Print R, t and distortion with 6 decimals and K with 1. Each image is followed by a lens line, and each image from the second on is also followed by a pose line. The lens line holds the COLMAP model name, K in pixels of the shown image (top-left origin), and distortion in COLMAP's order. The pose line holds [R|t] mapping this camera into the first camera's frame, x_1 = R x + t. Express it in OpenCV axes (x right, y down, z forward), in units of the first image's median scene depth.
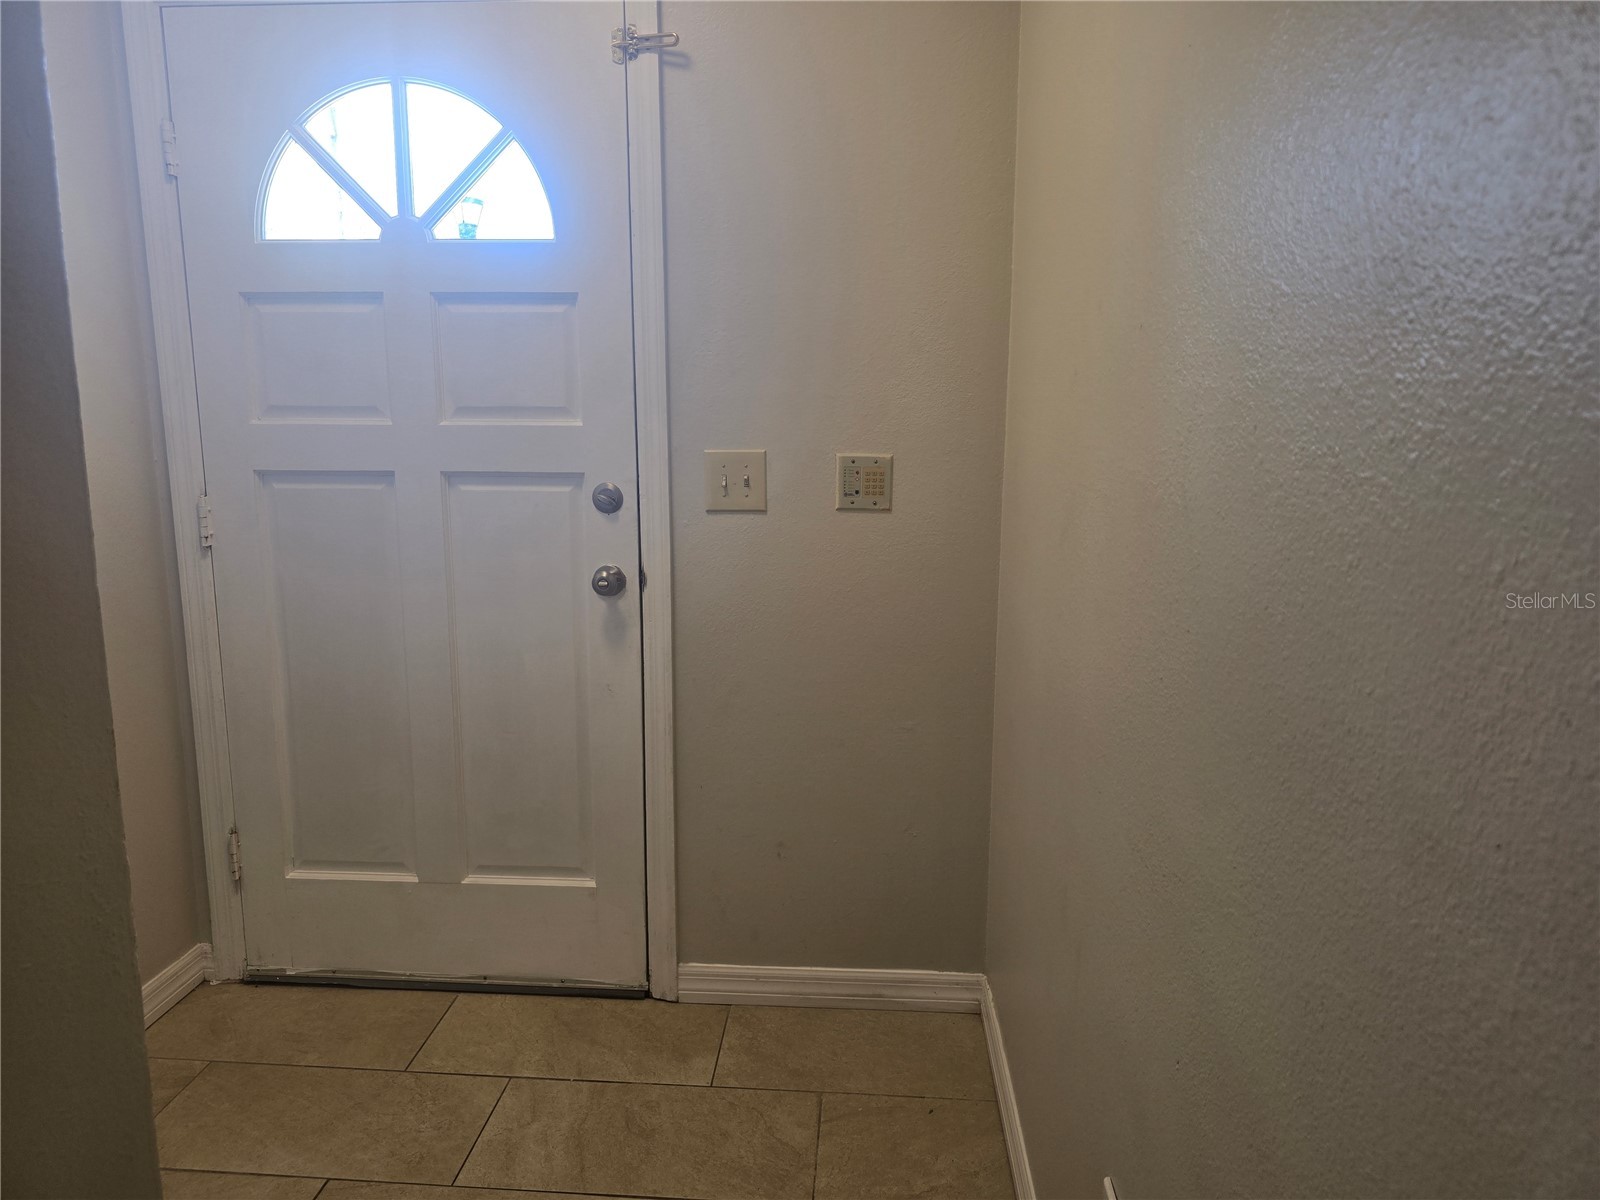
lens RADIAL K [[1078.6, 0, 814.3], [0, 1078.6, 594.1], [0, 0, 1]] dist [0.059341, -0.063787]
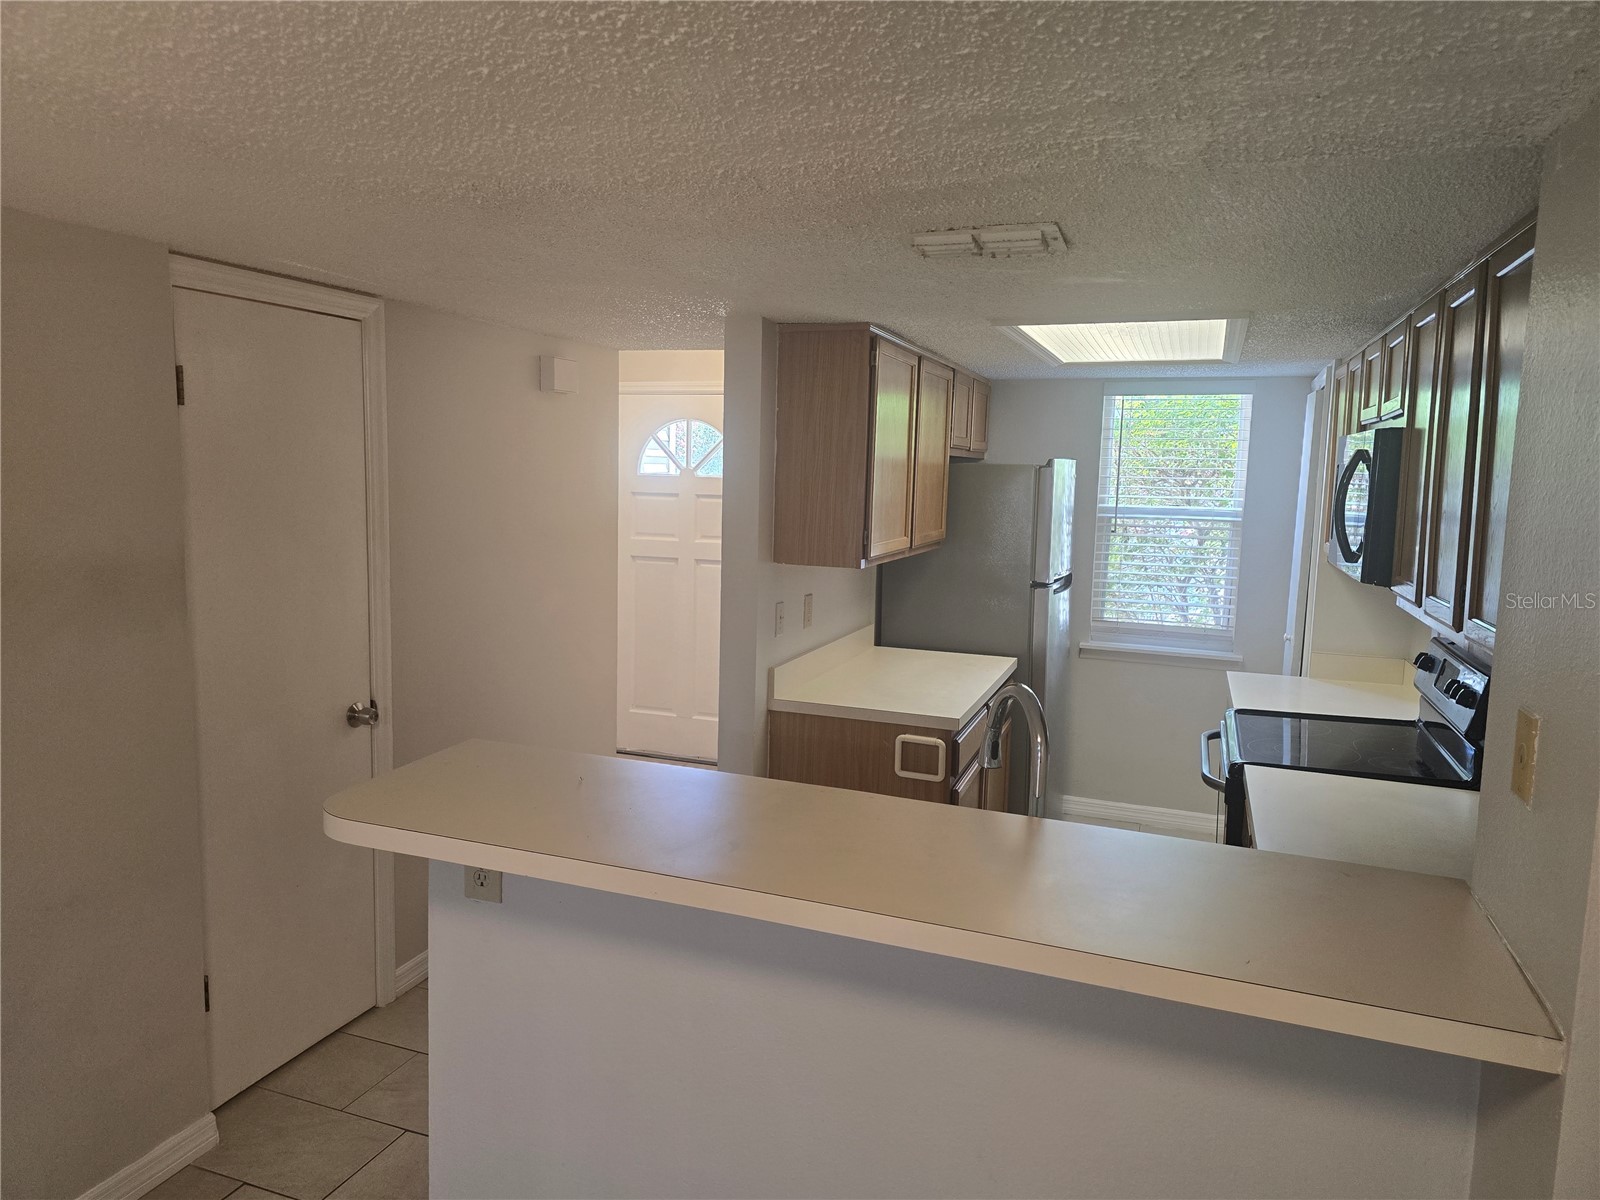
lens RADIAL K [[1078.6, 0, 789.5], [0, 1078.6, 584.9], [0, 0, 1]] dist [0.059341, -0.063787]
pose [[0.956860, 0.046288, -0.286838, 0.649592], [-0.065956, 0.996060, -0.059284, 0.092930], [0.282964, 0.075645, 0.956143, -1.478540]]
